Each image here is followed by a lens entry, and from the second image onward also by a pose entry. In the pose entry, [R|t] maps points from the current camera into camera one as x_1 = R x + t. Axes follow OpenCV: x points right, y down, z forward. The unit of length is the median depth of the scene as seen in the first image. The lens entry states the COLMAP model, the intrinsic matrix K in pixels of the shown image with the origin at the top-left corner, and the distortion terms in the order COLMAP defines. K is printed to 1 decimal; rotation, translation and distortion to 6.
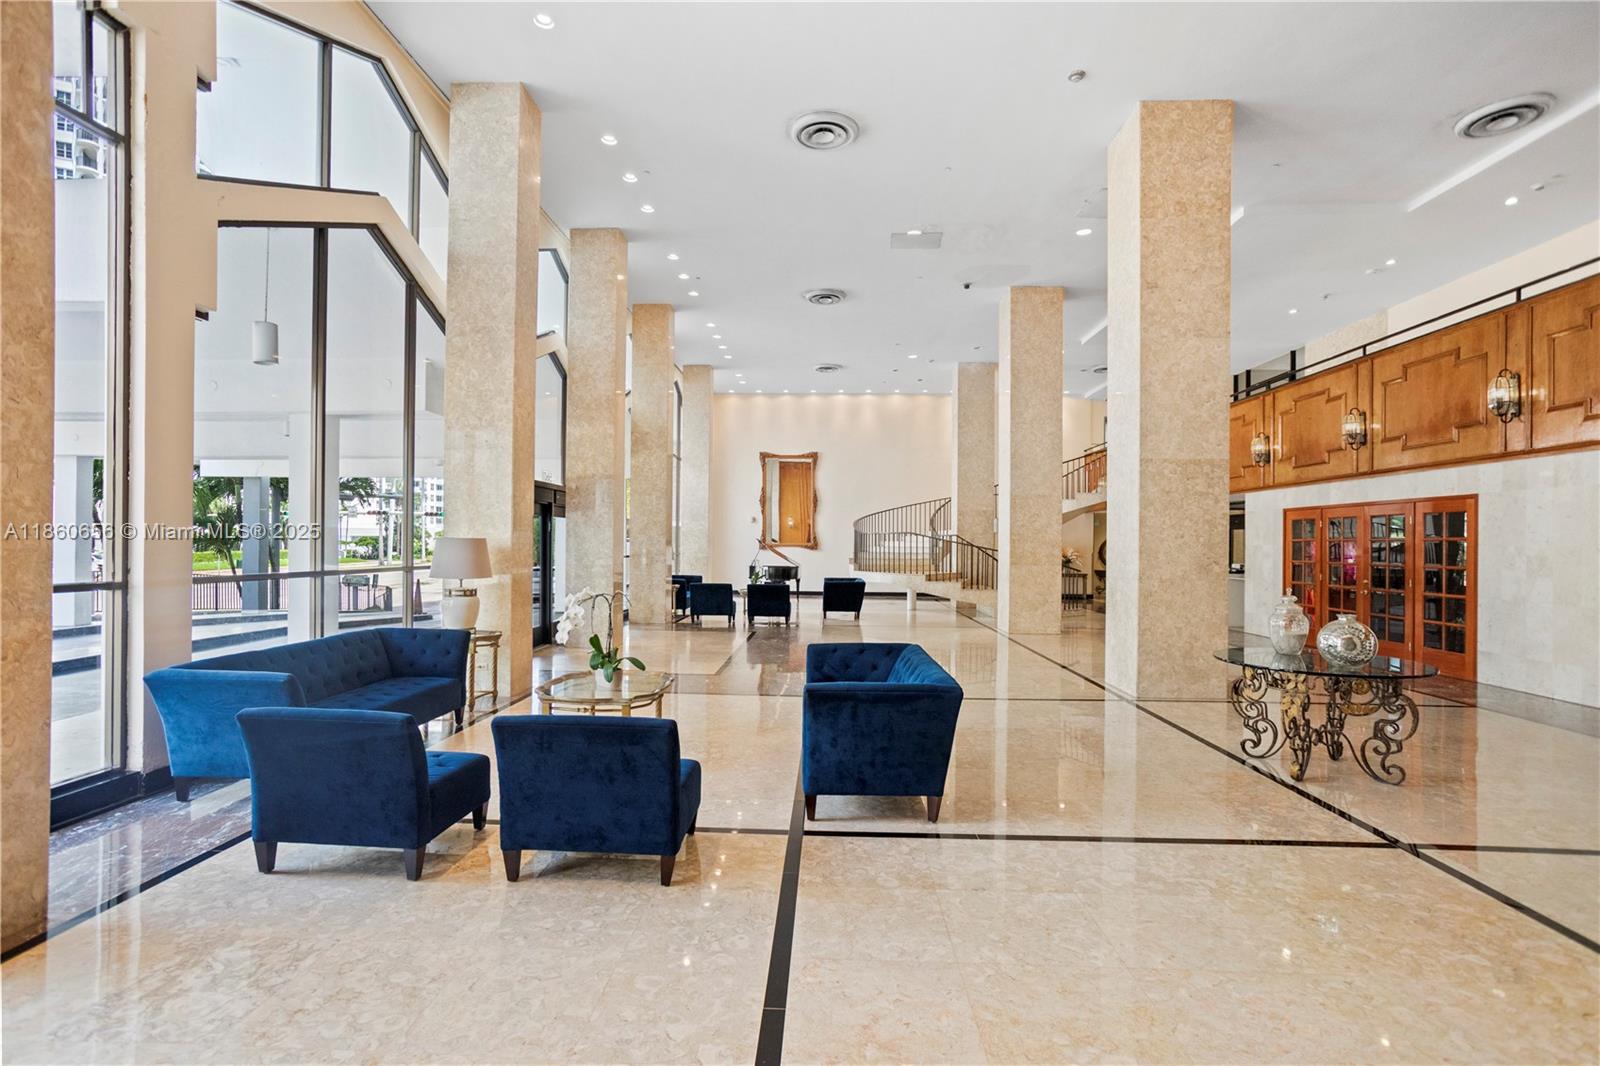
lens RADIAL K [[805.4, 0, 759.6], [0, 805.4, 541.7], [0, 0, 1]] dist [-0.029990, 0.016269]
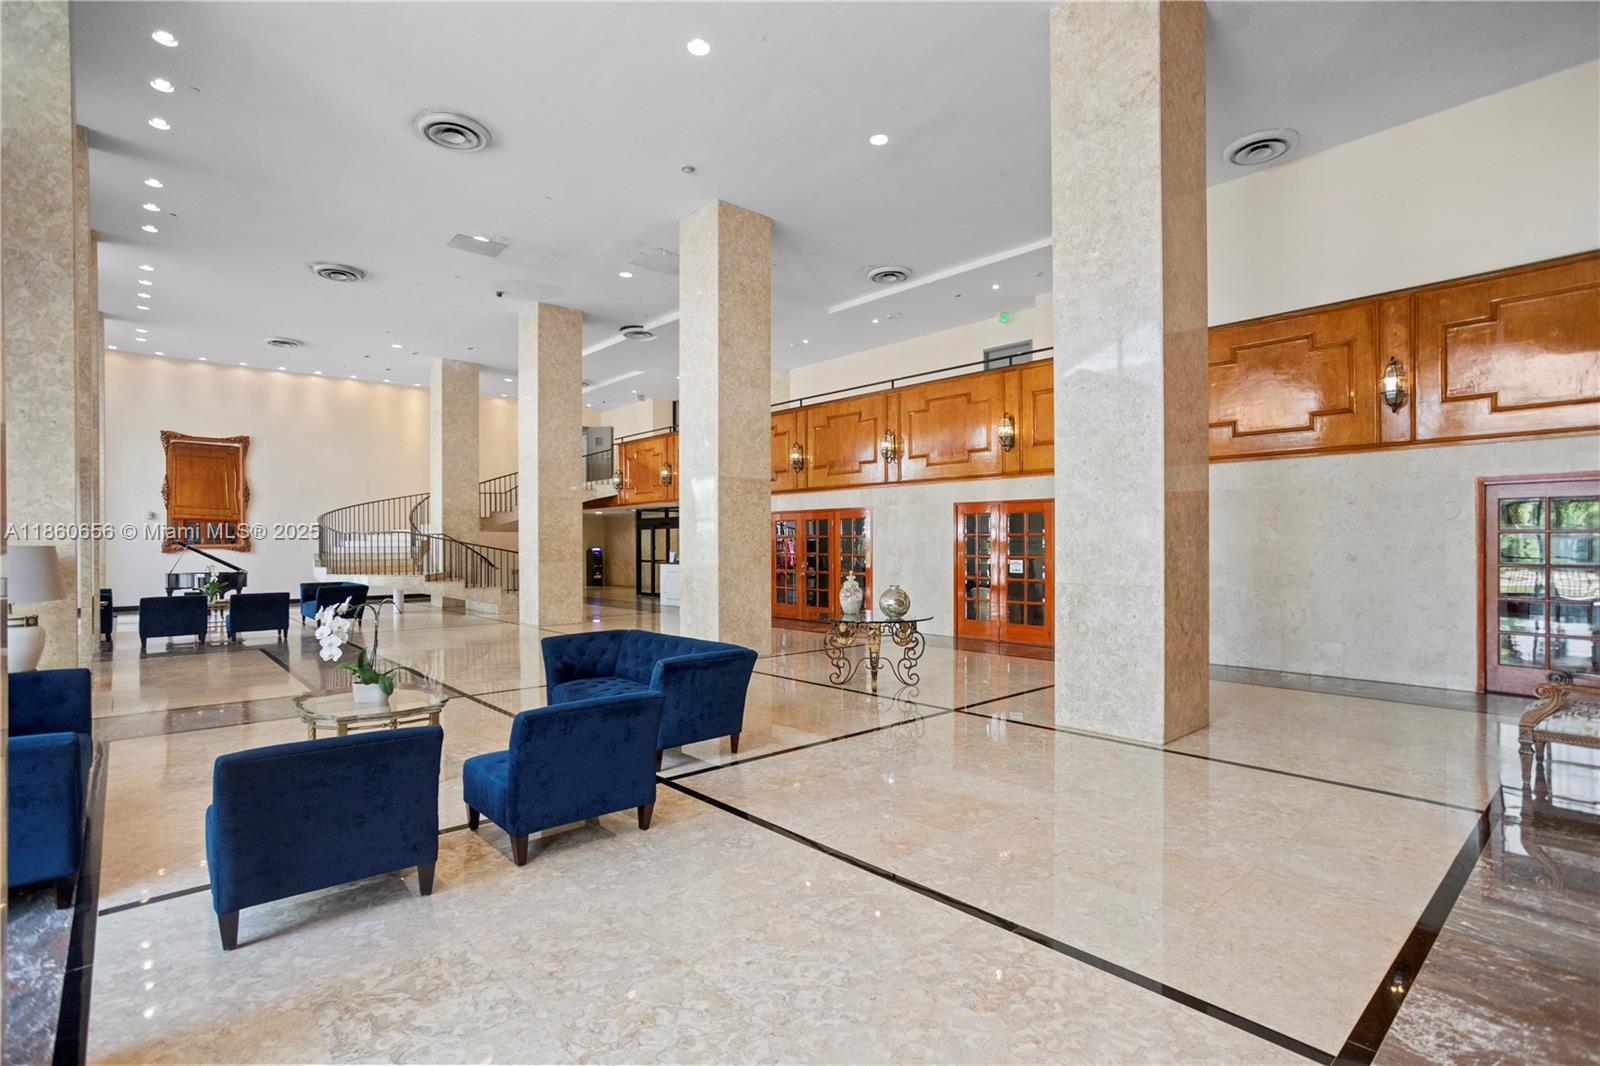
lens RADIAL K [[805.4, 0, 809.2], [0, 805.4, 543.2], [0, 0, 1]] dist [-0.029990, 0.016269]
pose [[0.695635, -0.012410, 0.718288, -0.334266], [0.007933, 0.999923, 0.009593, -0.006184], [-0.718352, -0.000975, 0.695680, -0.010125]]
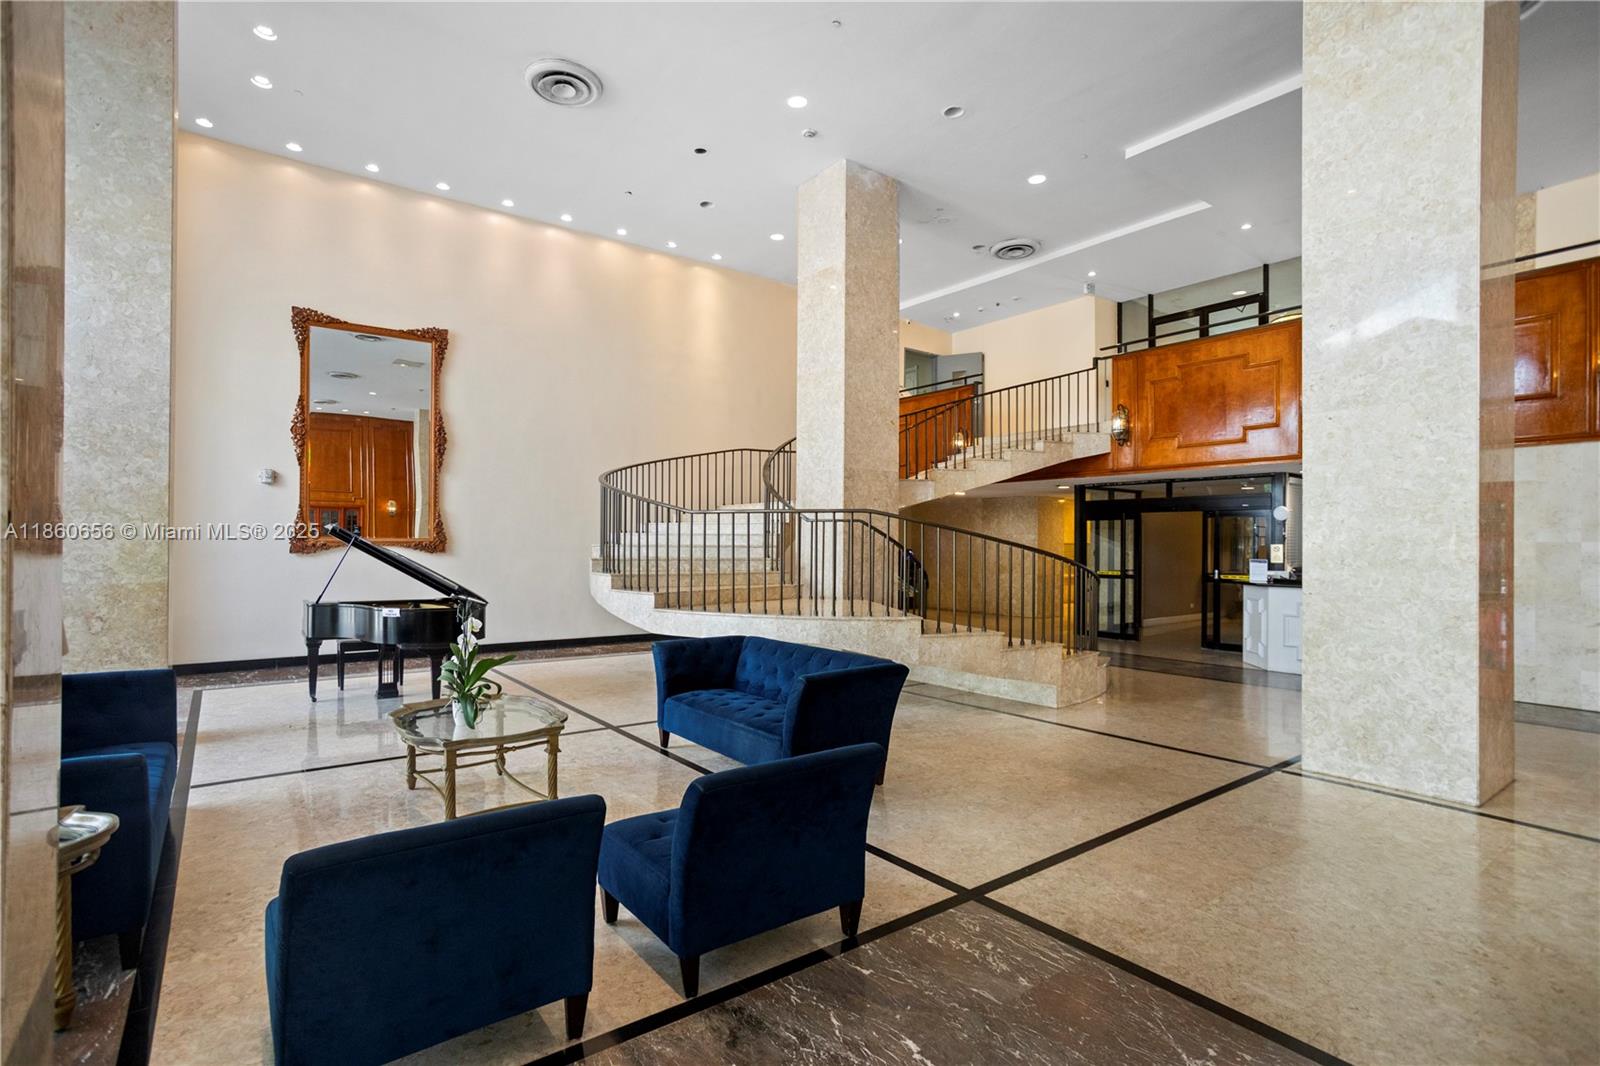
lens RADIAL K [[779.6, 0, 793.6], [0, 779.6, 543.2], [0, 0, 1]] dist [-0.012210, 0.000369]
pose [[0.746771, -0.005519, 0.665059, -0.192854], [-0.002335, 0.999938, 0.010919, 0.000716], [-0.665077, -0.009707, 0.746711, 1.542923]]
